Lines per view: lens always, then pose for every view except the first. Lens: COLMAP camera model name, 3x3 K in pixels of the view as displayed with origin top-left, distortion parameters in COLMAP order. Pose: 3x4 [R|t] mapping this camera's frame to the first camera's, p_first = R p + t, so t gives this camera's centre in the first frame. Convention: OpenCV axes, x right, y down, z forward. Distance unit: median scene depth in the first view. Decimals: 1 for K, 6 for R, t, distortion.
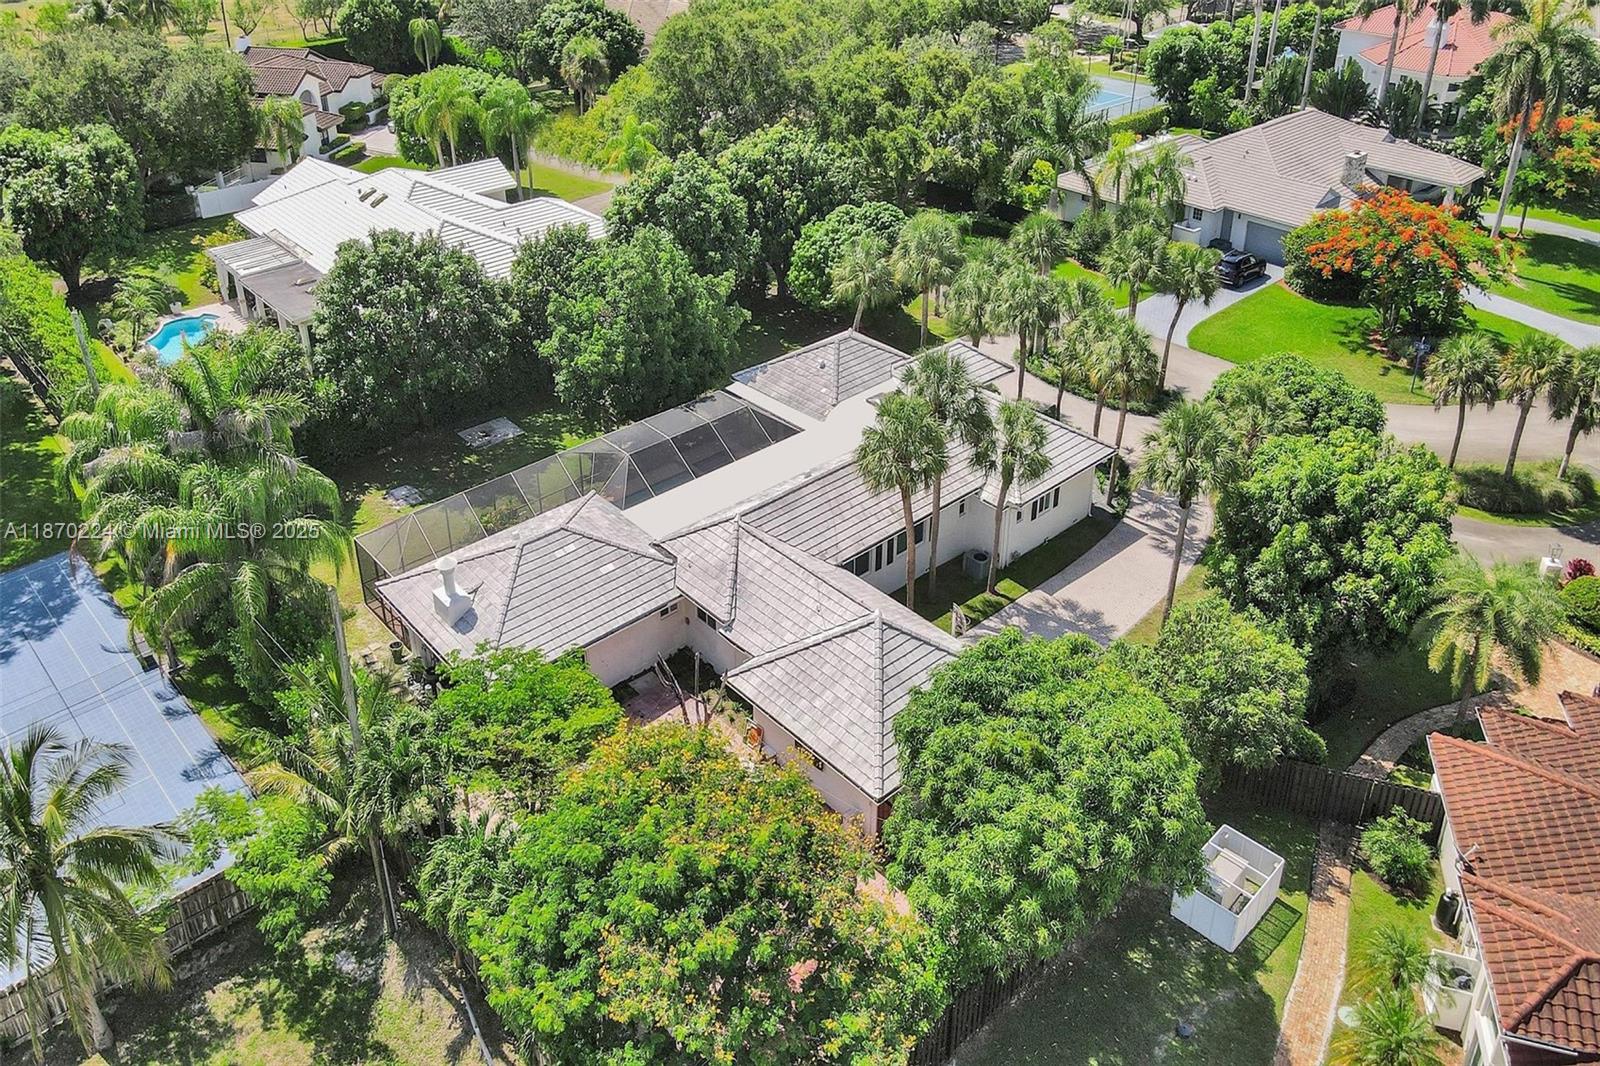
lens RADIAL K [[1257.0, 0, 793.9], [0, 1257.0, 506.3], [0, 0, 1]] dist [0.042045, -0.002057]
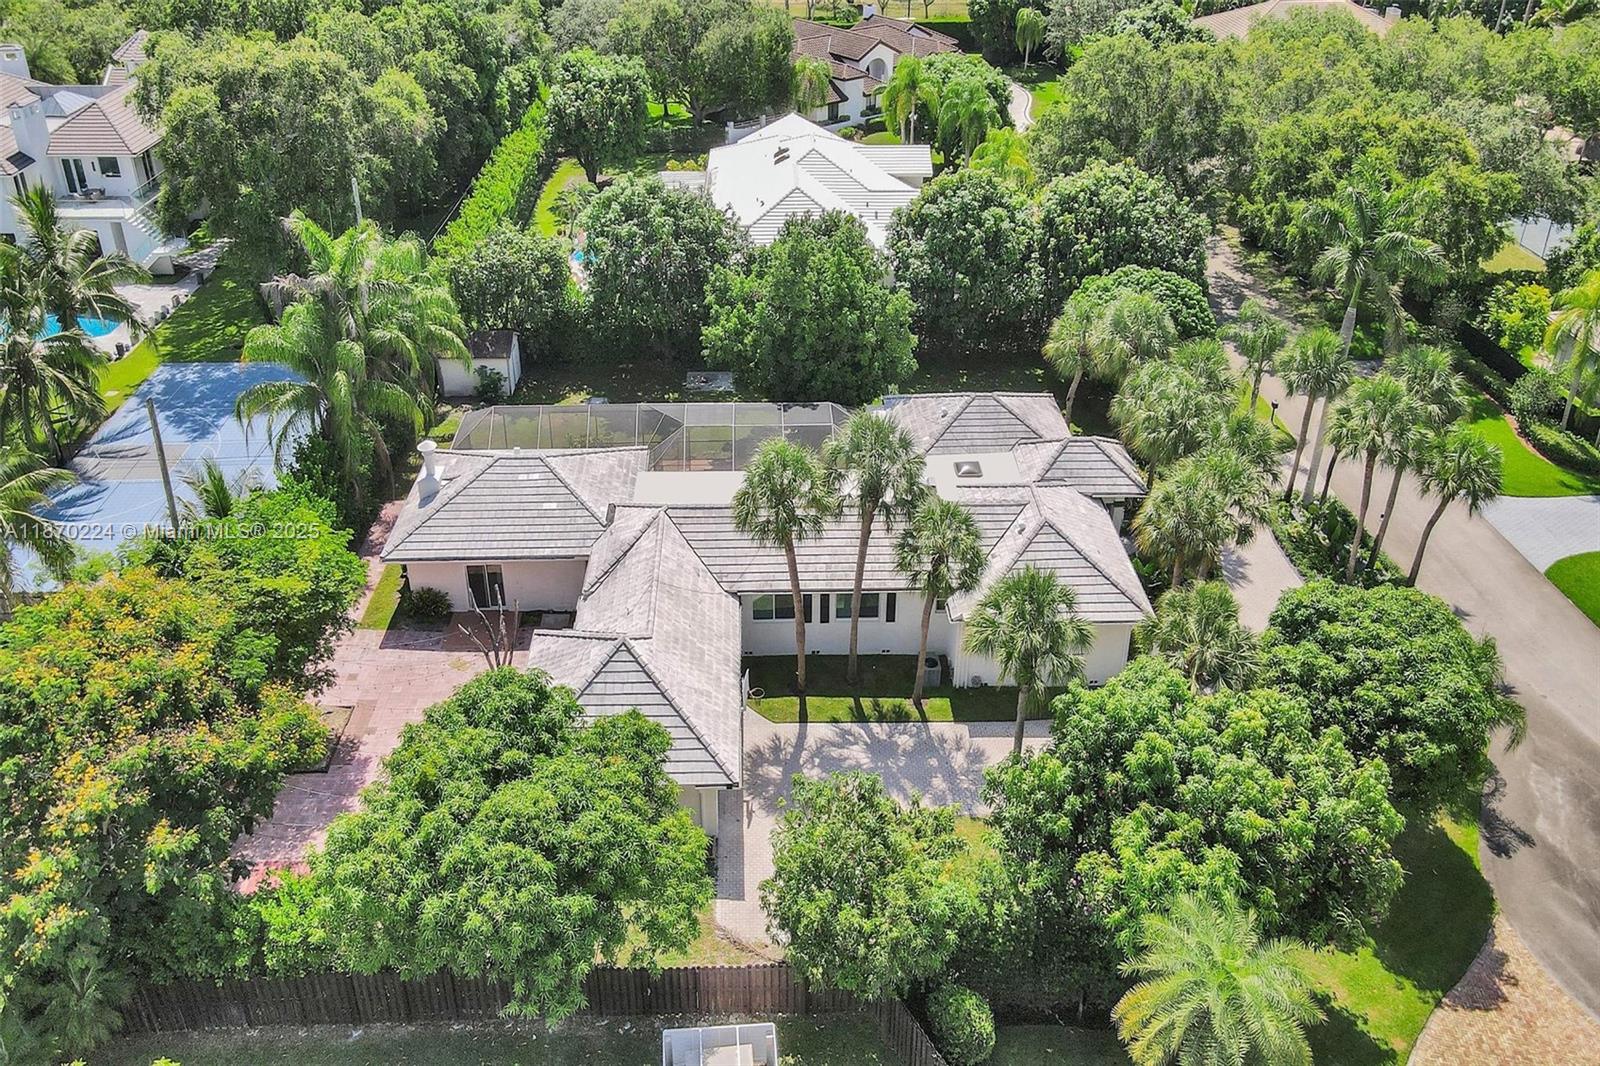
lens RADIAL K [[1257.0, 0, 793.9], [0, 1257.0, 506.3], [0, 0, 1]] dist [0.042045, -0.002057]
pose [[0.743977, 0.356950, -0.564876, 0.542816], [-0.354163, 0.927499, 0.119640, -0.134722], [0.566628, 0.111049, 0.816456, 0.213970]]
